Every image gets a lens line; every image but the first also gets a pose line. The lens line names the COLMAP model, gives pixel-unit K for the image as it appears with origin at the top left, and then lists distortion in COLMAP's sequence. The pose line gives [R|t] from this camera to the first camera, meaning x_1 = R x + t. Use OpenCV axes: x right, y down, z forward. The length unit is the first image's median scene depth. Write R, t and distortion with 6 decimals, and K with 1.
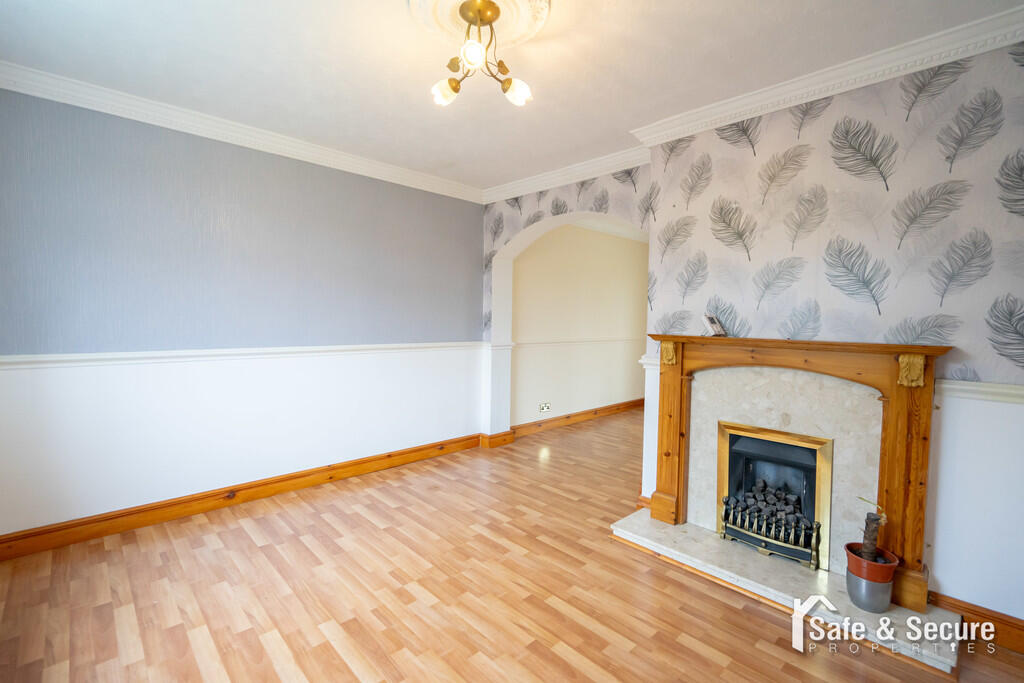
lens RADIAL K [[460.0, 0, 512.0], [0, 460.0, 341.5], [0, 0, 1]] dist [0.000547, -0.000005]
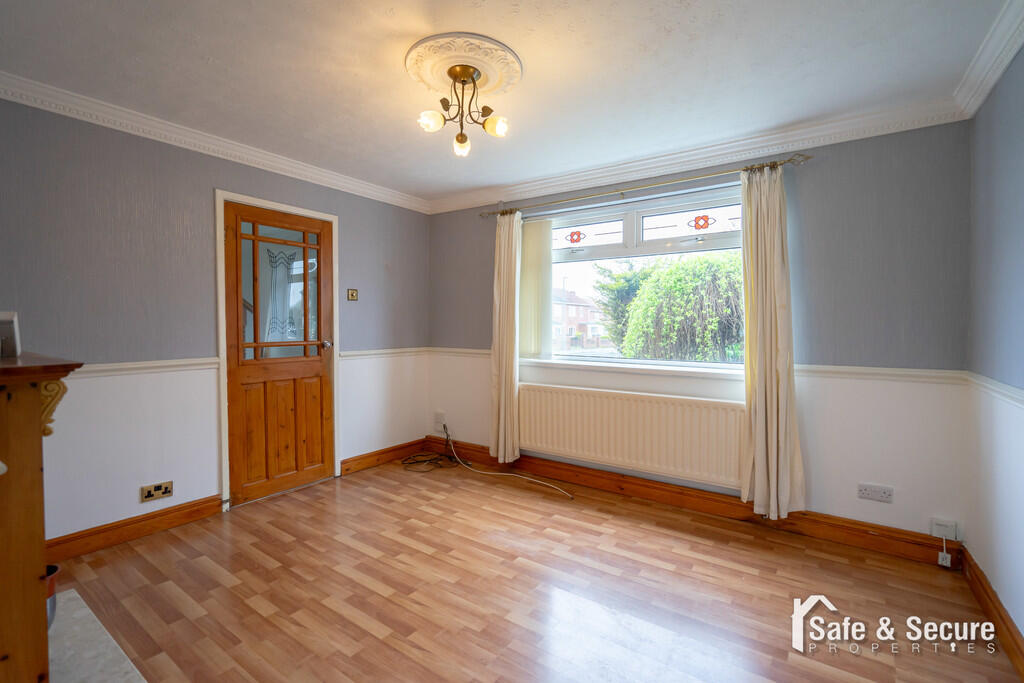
lens RADIAL K [[460.0, 0, 512.0], [0, 460.0, 341.5], [0, 0, 1]] dist [0.000547, -0.000005]
pose [[-0.982383, -0.013645, -0.186379, 0.015740], [-0.029641, 0.996083, 0.083311, -0.097533], [0.184512, 0.087368, -0.978939, 1.858972]]
